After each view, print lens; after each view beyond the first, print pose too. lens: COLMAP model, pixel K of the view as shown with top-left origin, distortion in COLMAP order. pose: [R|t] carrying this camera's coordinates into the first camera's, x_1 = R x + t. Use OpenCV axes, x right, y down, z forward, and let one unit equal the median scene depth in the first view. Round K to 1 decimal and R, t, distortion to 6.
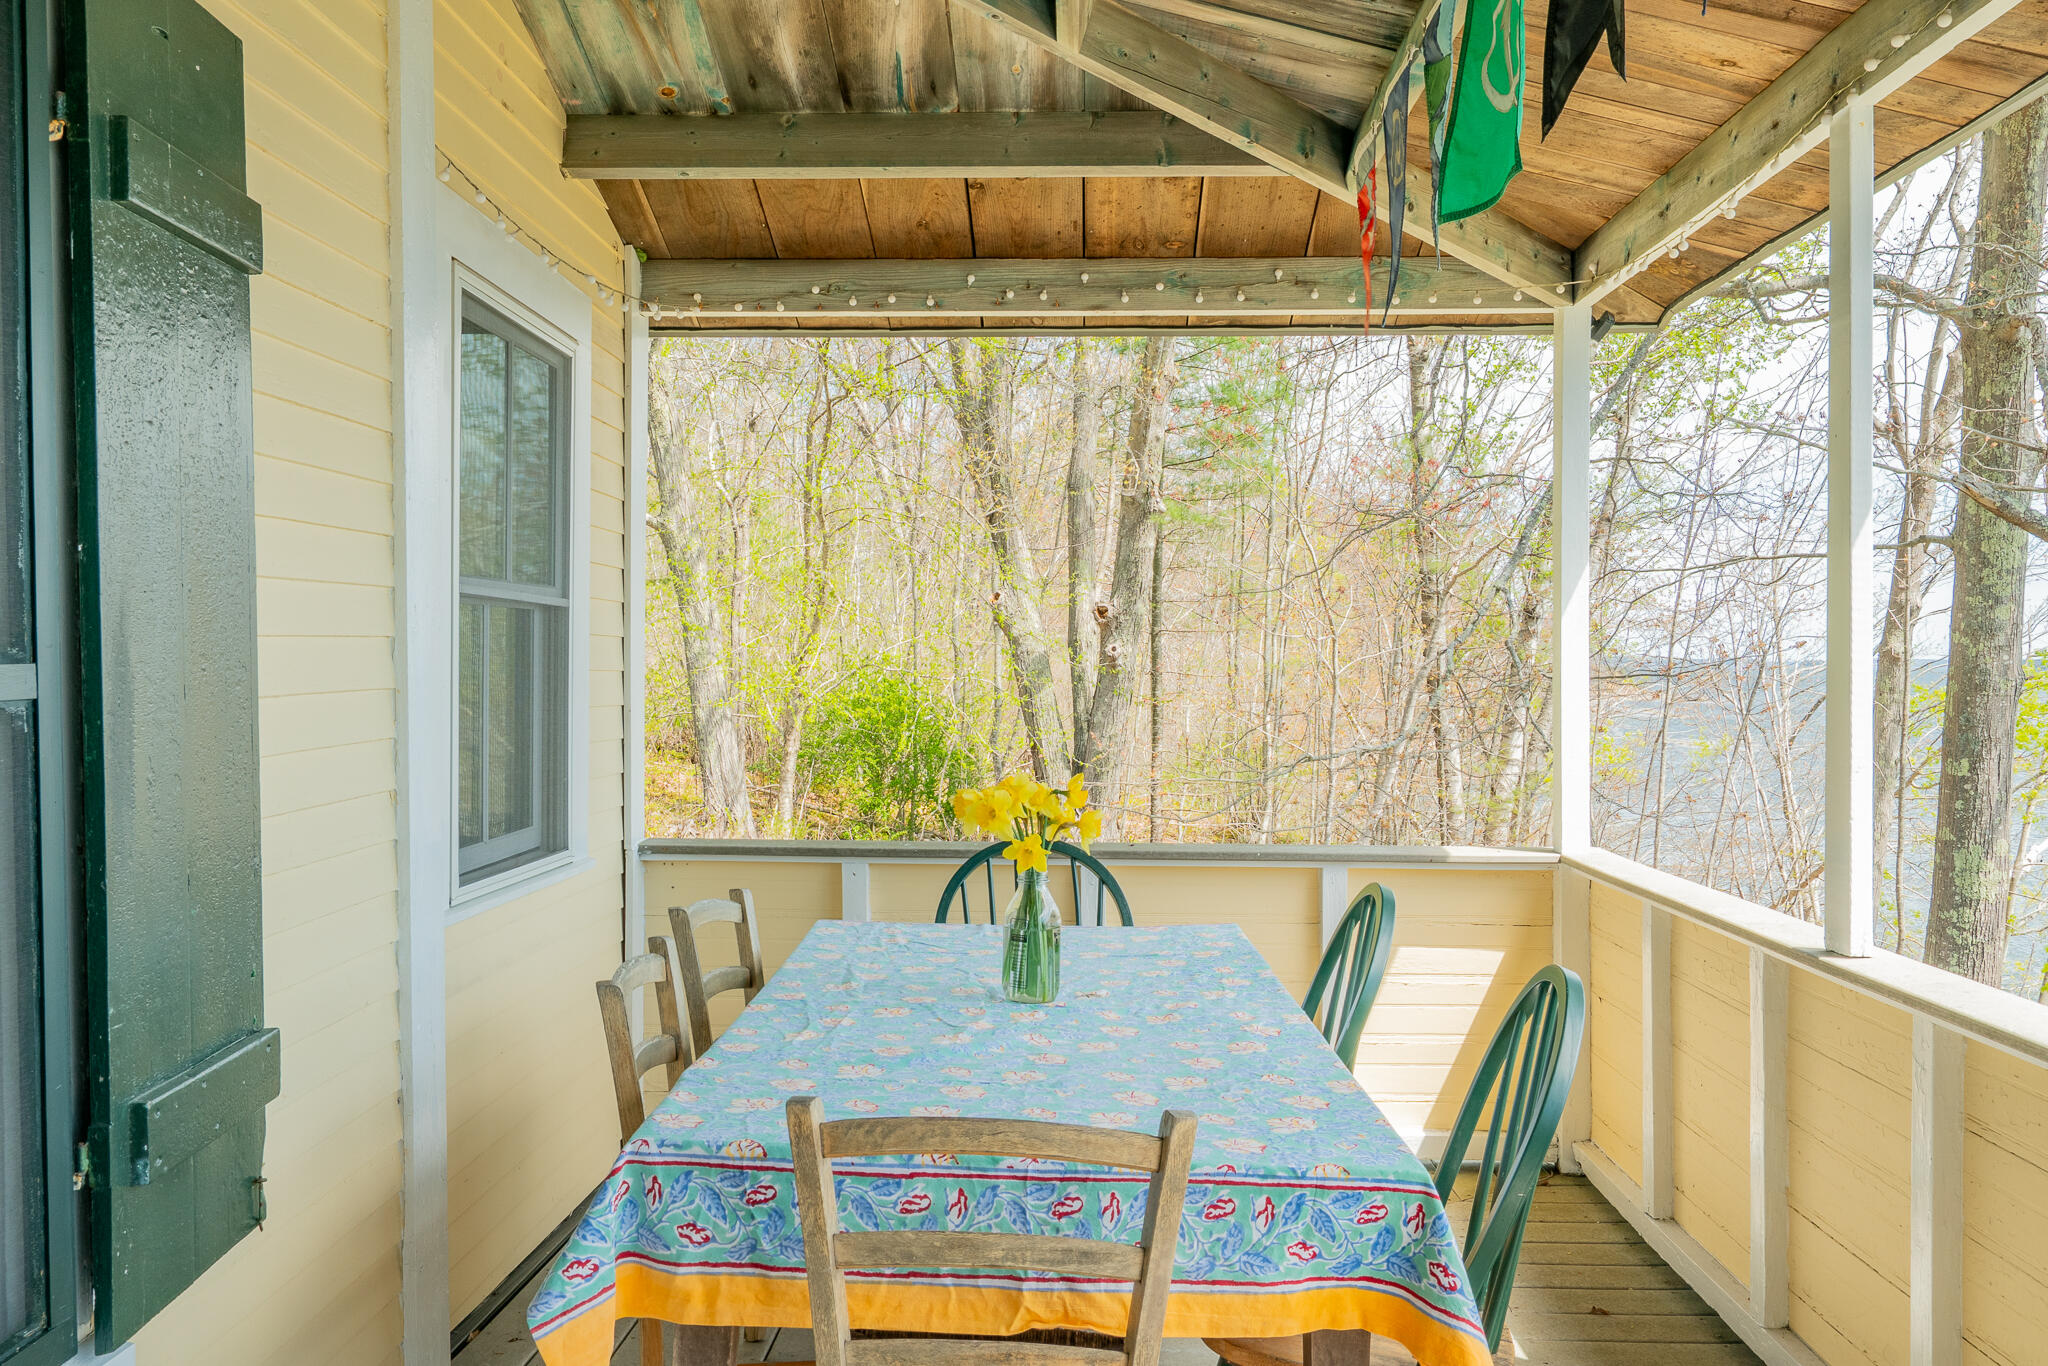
lens RADIAL K [[1711.2, 0, 1024.0], [0, 1711.2, 683.0], [0, 0, 1]] dist [-0.002576, -0.001507]
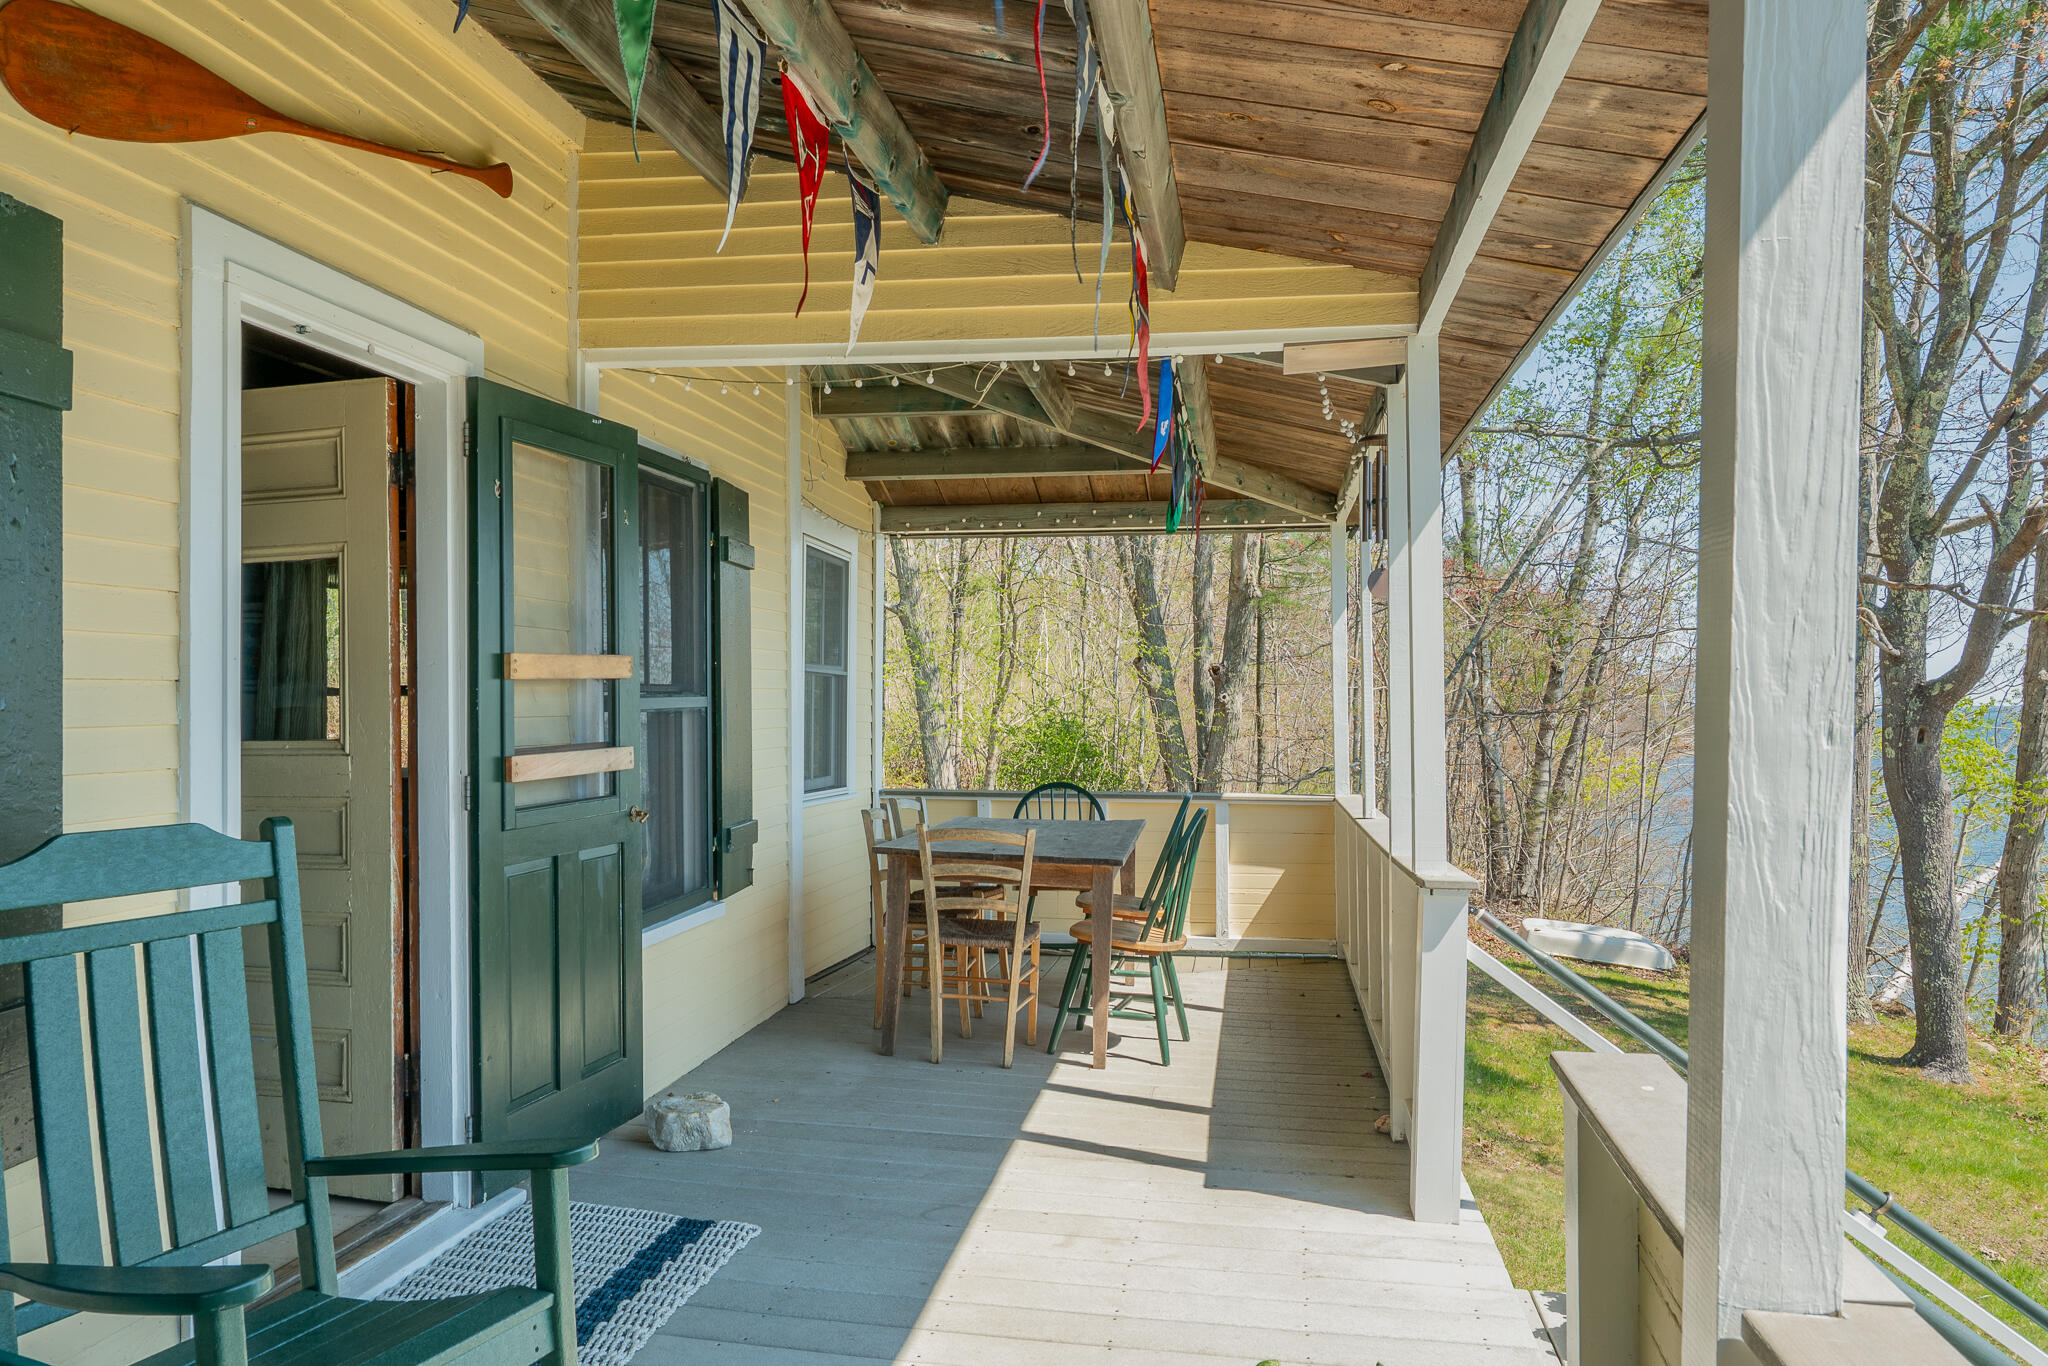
lens RADIAL K [[1435.1, 0, 1024.0], [0, 1435.1, 683.0], [0, 0, 1]] dist [-0.000716, -0.000741]
pose [[0.992024, -0.003998, -0.125983, 0.185779], [0.000035, 0.999506, -0.031439, 0.022865], [0.126046, 0.031184, 0.991534, -0.777524]]
